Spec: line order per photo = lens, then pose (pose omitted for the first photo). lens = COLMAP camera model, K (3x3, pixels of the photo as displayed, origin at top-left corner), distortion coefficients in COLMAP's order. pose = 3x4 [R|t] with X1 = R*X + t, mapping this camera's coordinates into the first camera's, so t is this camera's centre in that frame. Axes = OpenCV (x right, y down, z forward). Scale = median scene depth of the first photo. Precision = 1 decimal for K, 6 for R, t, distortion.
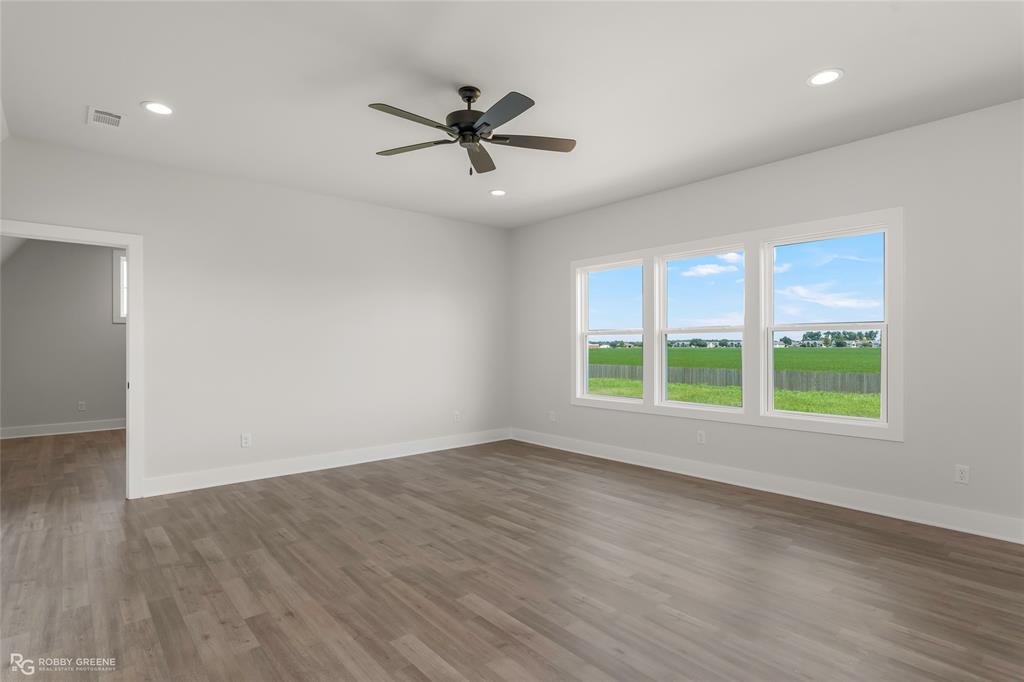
lens RADIAL K [[506.3, 0, 511.2], [0, 506.3, 343.8], [0, 0, 1]] dist [0.003624, 0.001539]
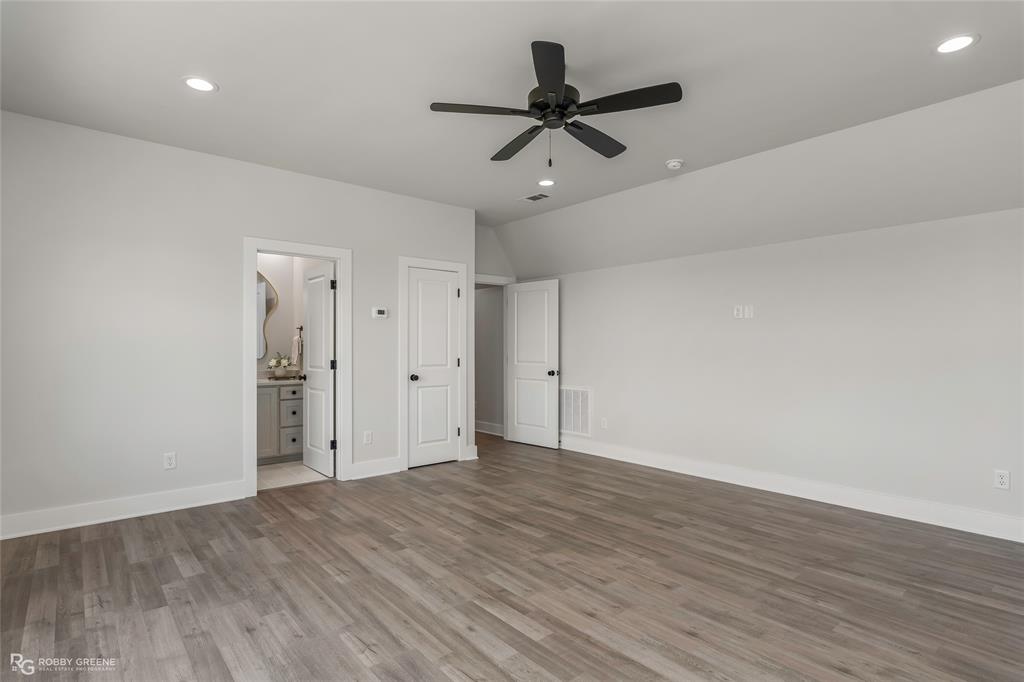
lens RADIAL K [[506.3, 0, 510.9], [0, 506.3, 343.9], [0, 0, 1]] dist [0.003624, 0.001539]
pose [[-0.999955, 0.002415, 0.009217, -0.014733], [0.002345, 0.999968, -0.007674, 0.005098], [-0.009235, -0.007652, -0.999928, 1.978339]]
